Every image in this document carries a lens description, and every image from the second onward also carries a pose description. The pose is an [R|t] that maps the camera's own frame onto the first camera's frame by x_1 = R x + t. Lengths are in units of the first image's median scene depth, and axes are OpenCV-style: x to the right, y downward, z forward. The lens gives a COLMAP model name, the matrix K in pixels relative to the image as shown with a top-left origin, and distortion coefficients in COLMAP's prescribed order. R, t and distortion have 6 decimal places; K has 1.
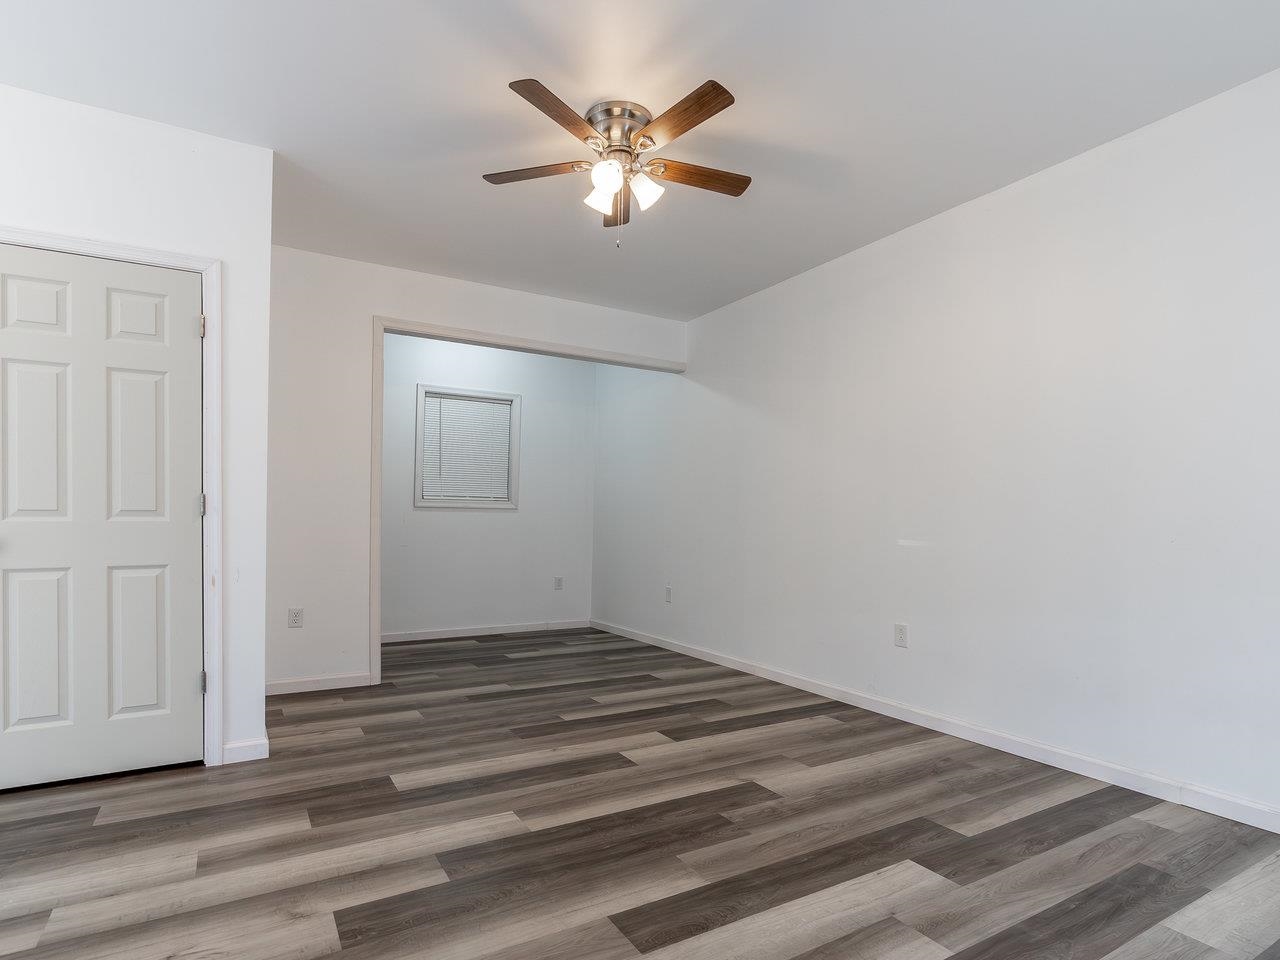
lens RADIAL K [[687.0, 0, 640.1], [0, 687.0, 491.2], [0, 0, 1]] dist [-0.011881, -0.000698]
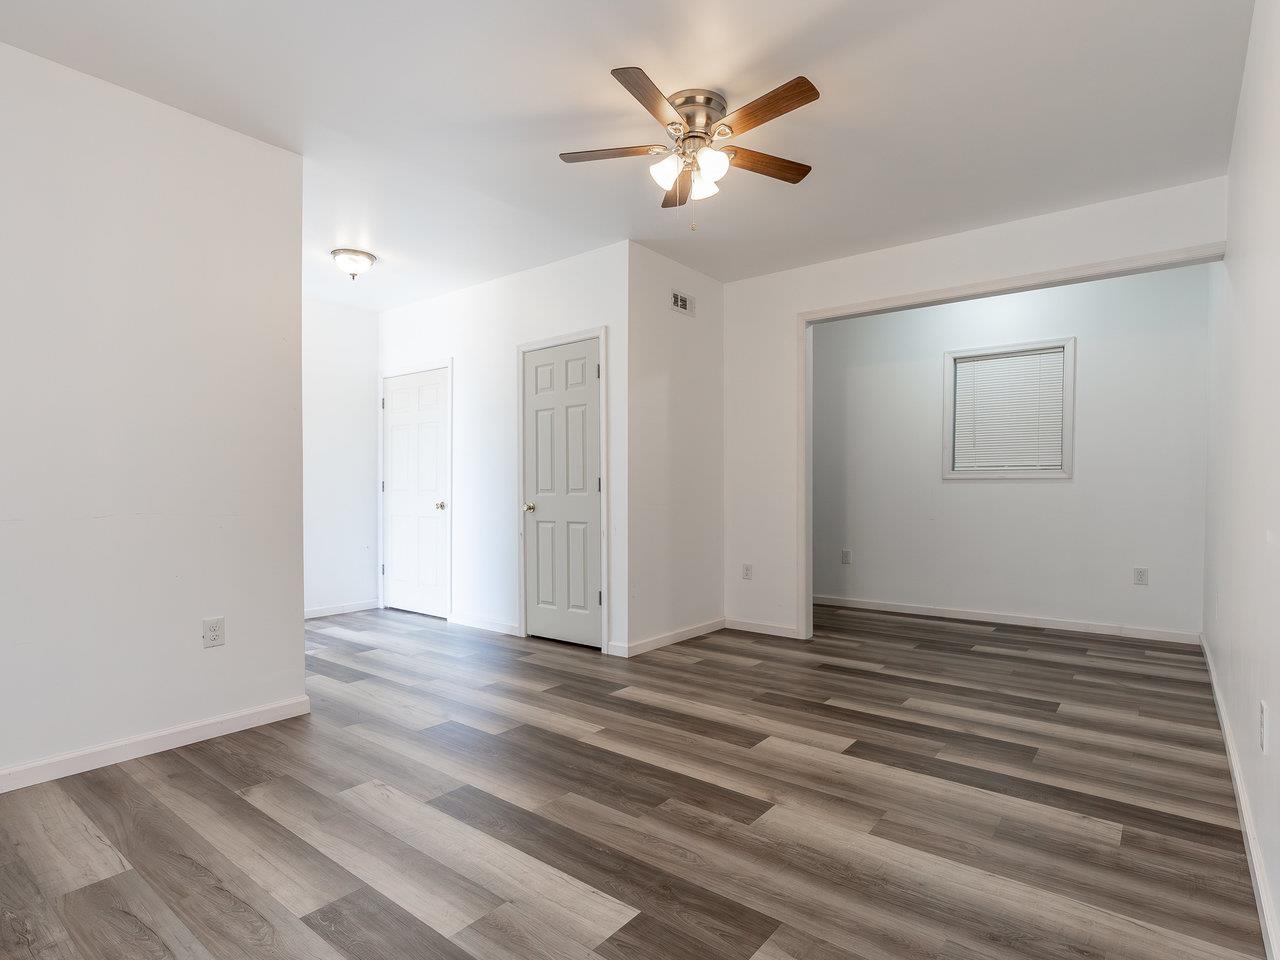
lens RADIAL K [[676.6, 0, 637.0], [0, 676.6, 453.2], [0, 0, 1]] dist [-0.003627, -0.000772]
pose [[0.359012, -0.058985, -0.931467, 0.759594], [0.044115, 0.997958, -0.046192, 0.020984], [0.932290, -0.024509, 0.360881, 0.467265]]
